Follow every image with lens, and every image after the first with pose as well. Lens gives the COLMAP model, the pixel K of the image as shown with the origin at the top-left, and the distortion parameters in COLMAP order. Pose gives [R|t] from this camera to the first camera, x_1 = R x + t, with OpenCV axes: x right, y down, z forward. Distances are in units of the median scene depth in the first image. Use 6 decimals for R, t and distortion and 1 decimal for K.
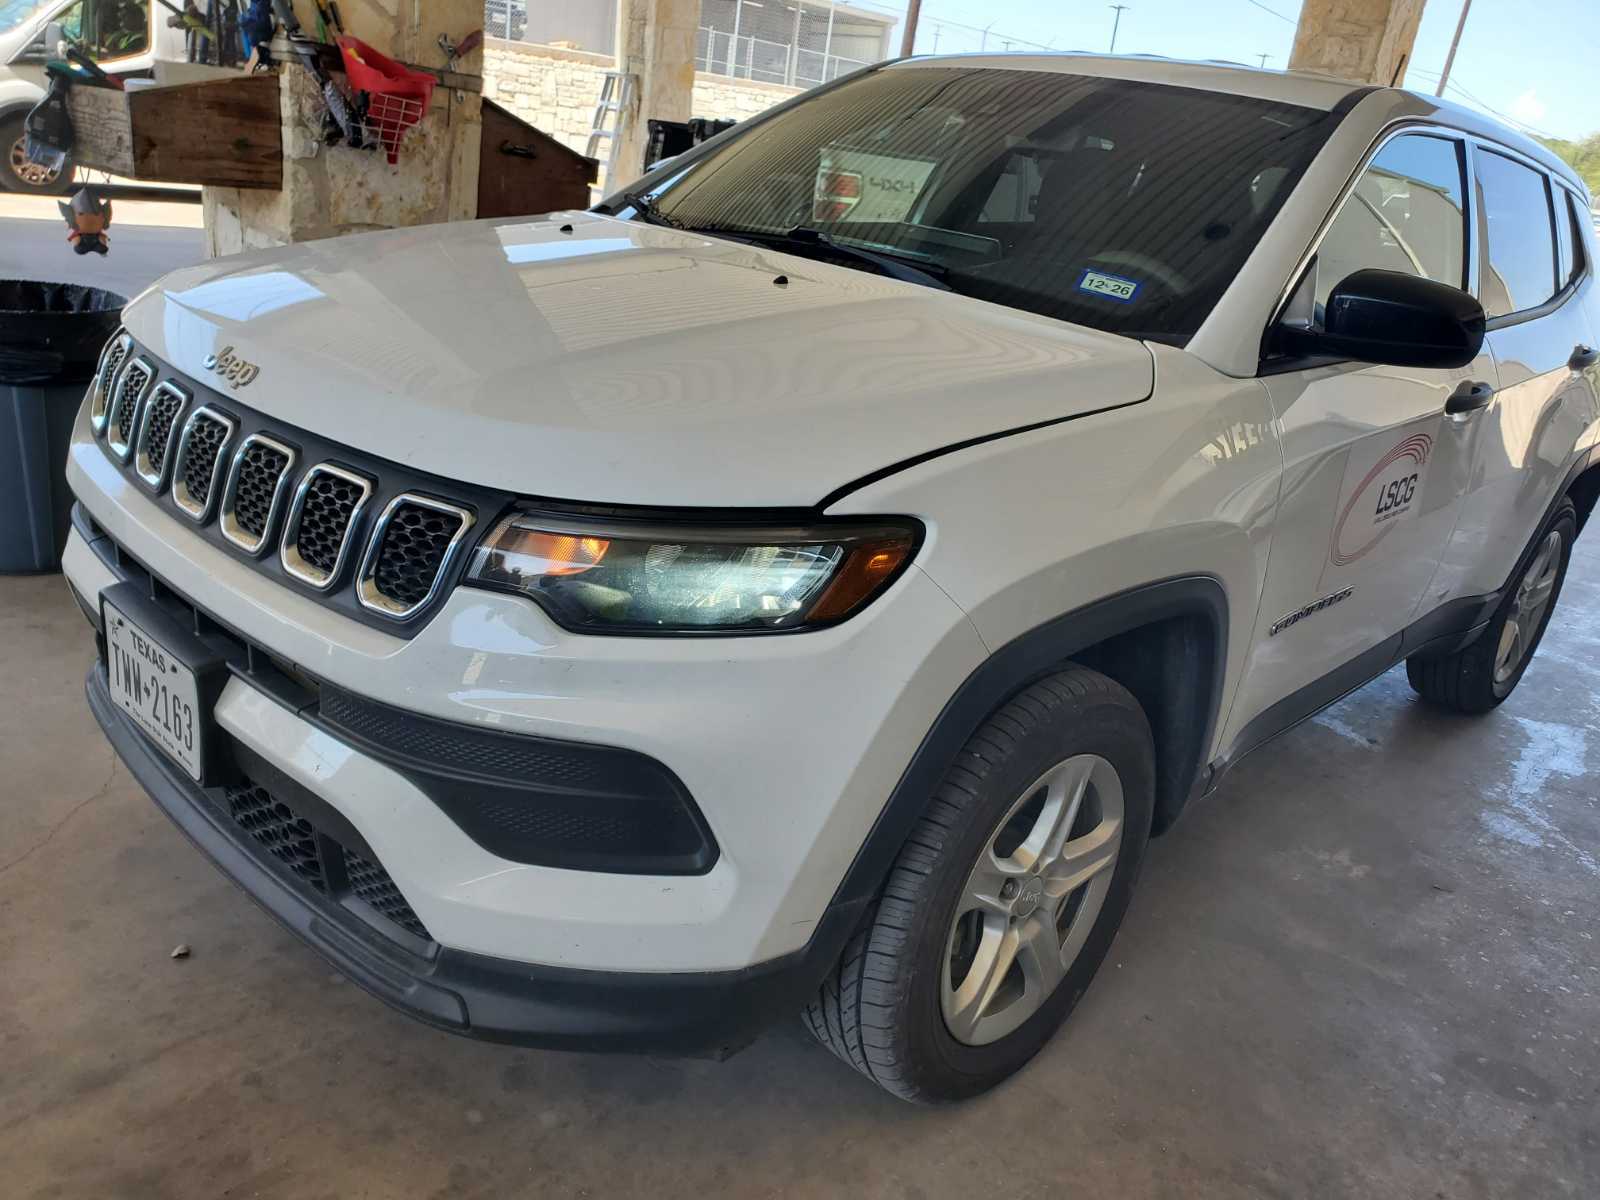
lens RADIAL K [[1152.4, 0, 800.0], [0, 1152.4, 600.0], [0, 0, 1]] dist [0.002760, 0.000803]
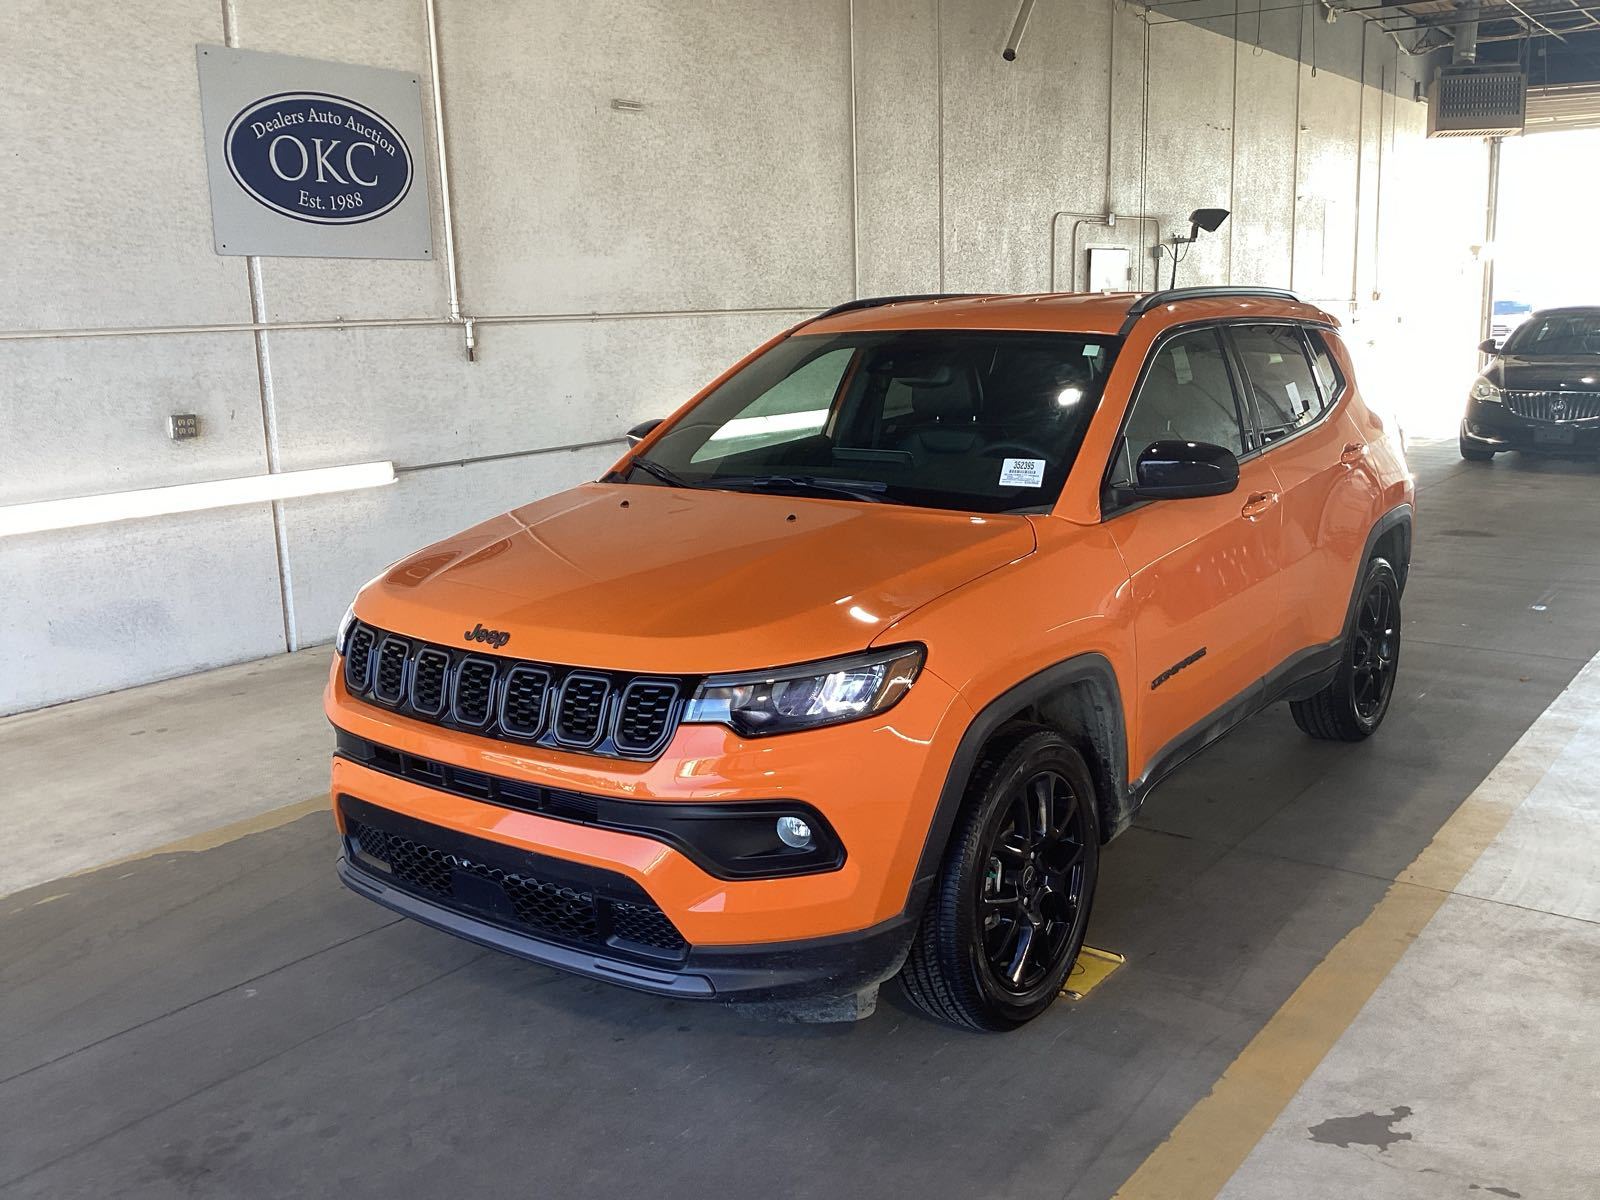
lens RADIAL K [[1503.4, 0, 800.0], [0, 1503.4, 600.0], [0, 0, 1]] dist [0.002576, 0.000831]
pose [[0.978965, -0.187671, 0.080045, -0.229388], [0.197511, 0.970083, -0.141169, 0.144407], [-0.051157, 0.154010, 0.986744, -1.199153]]
